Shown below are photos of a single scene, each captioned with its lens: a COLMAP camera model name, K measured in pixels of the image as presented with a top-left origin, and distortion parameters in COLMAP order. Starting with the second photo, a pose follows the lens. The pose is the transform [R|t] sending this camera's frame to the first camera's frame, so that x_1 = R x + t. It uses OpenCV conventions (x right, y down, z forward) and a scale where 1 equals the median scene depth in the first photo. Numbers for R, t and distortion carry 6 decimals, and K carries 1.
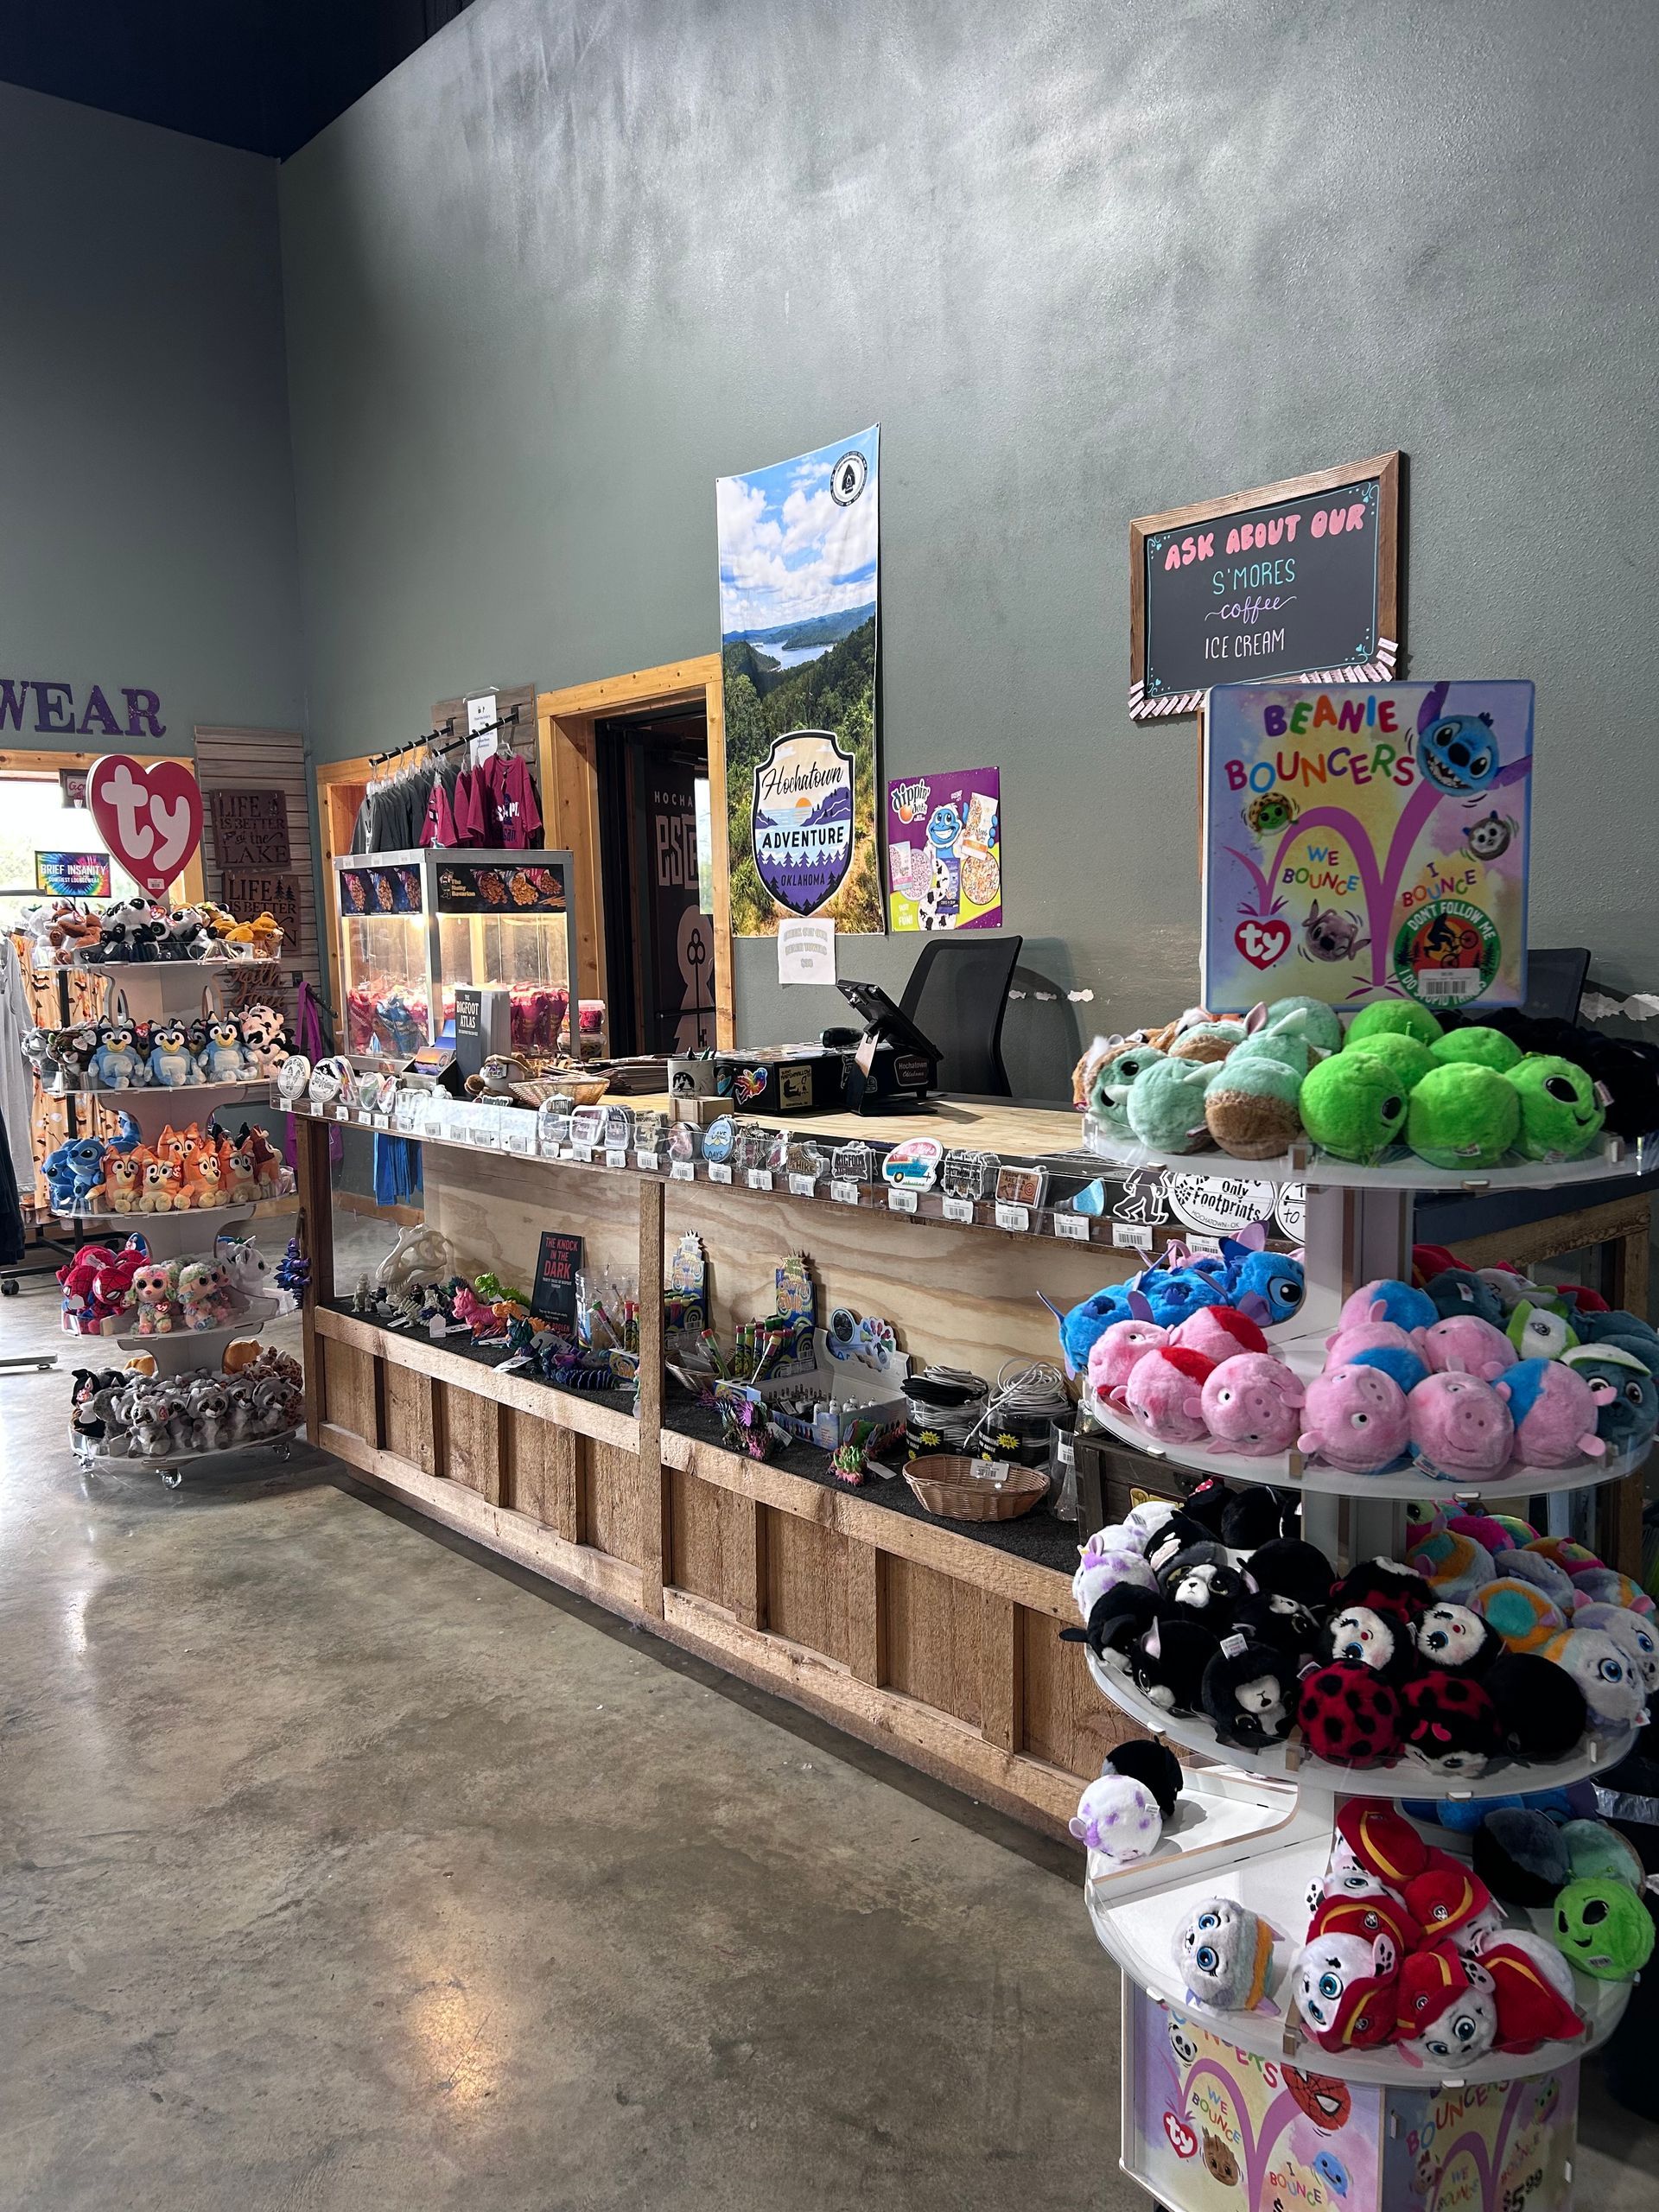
lens RADIAL K [[1681.7, 0, 830.4], [0, 1681.7, 1114.3], [0, 0, 1]] dist [0.027050, -0.003712]
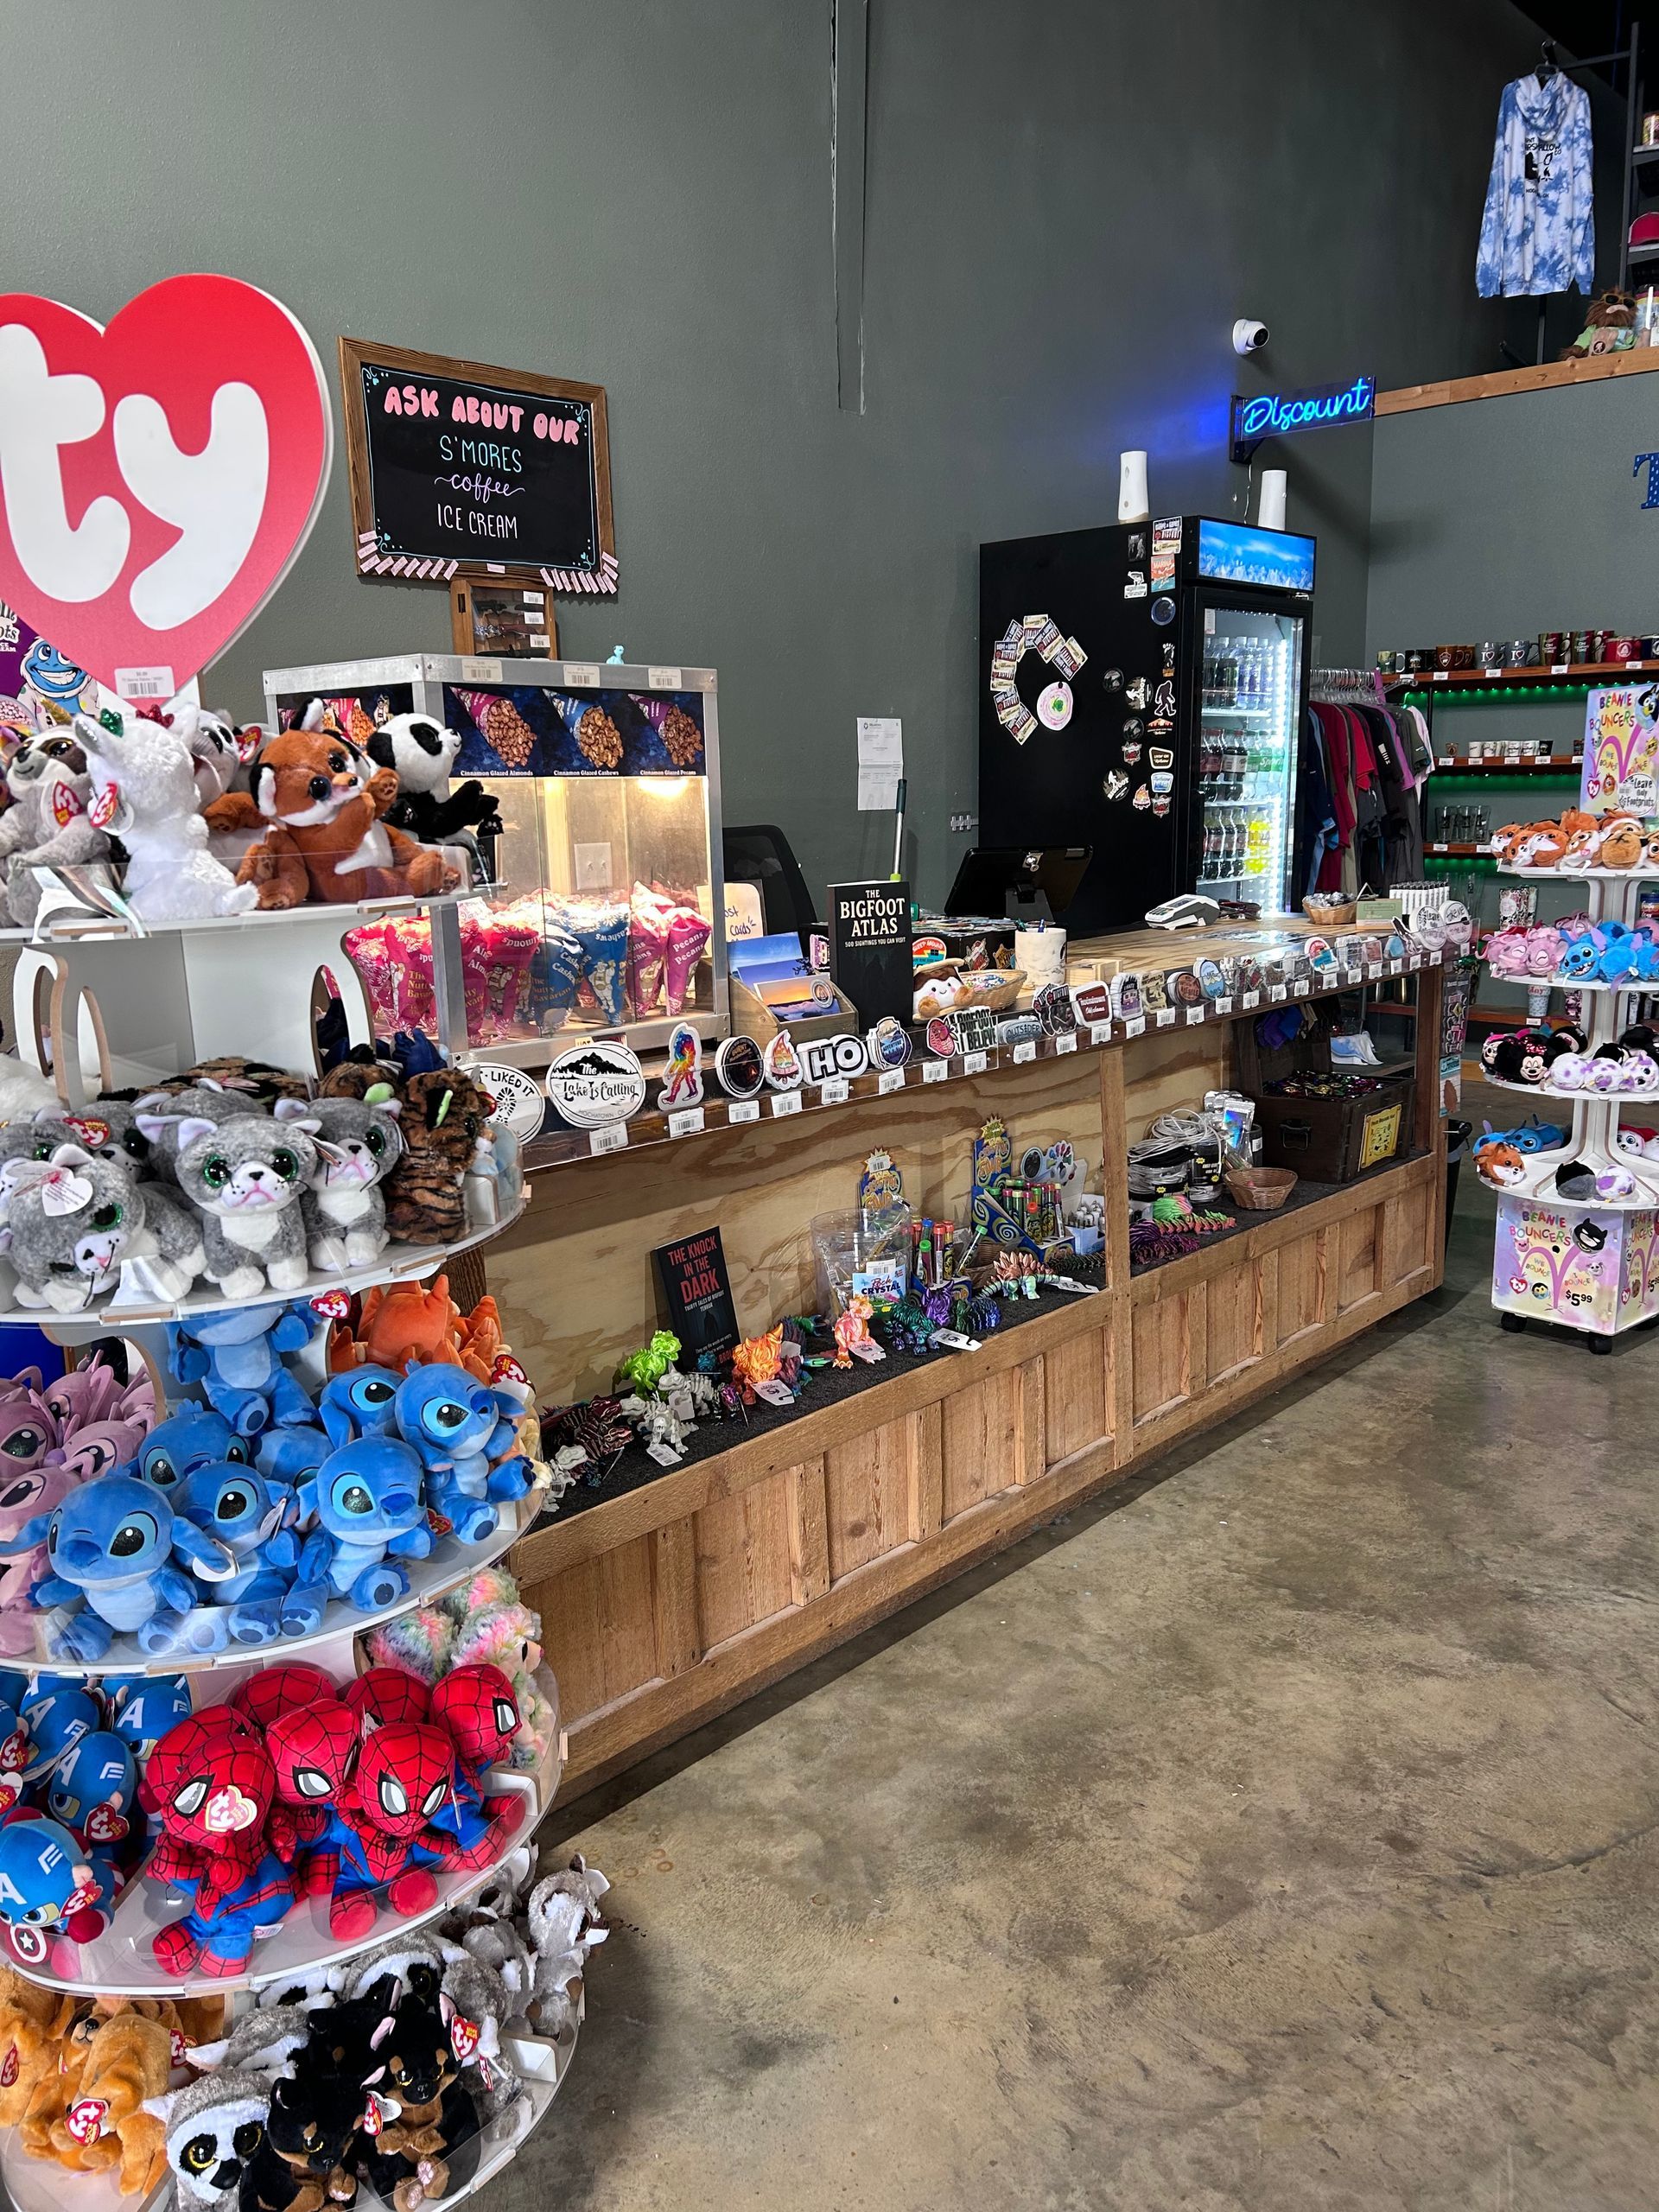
lens RADIAL K [[1681.7, 0, 831.9], [0, 1681.7, 1102.7], [0, 0, 1]] dist [0.027050, -0.003712]
pose [[-0.117440, -0.164011, 0.979443, -0.826466], [0.132316, 0.974890, 0.179114, -0.099490], [-0.984226, 0.150631, -0.092790, 0.966868]]
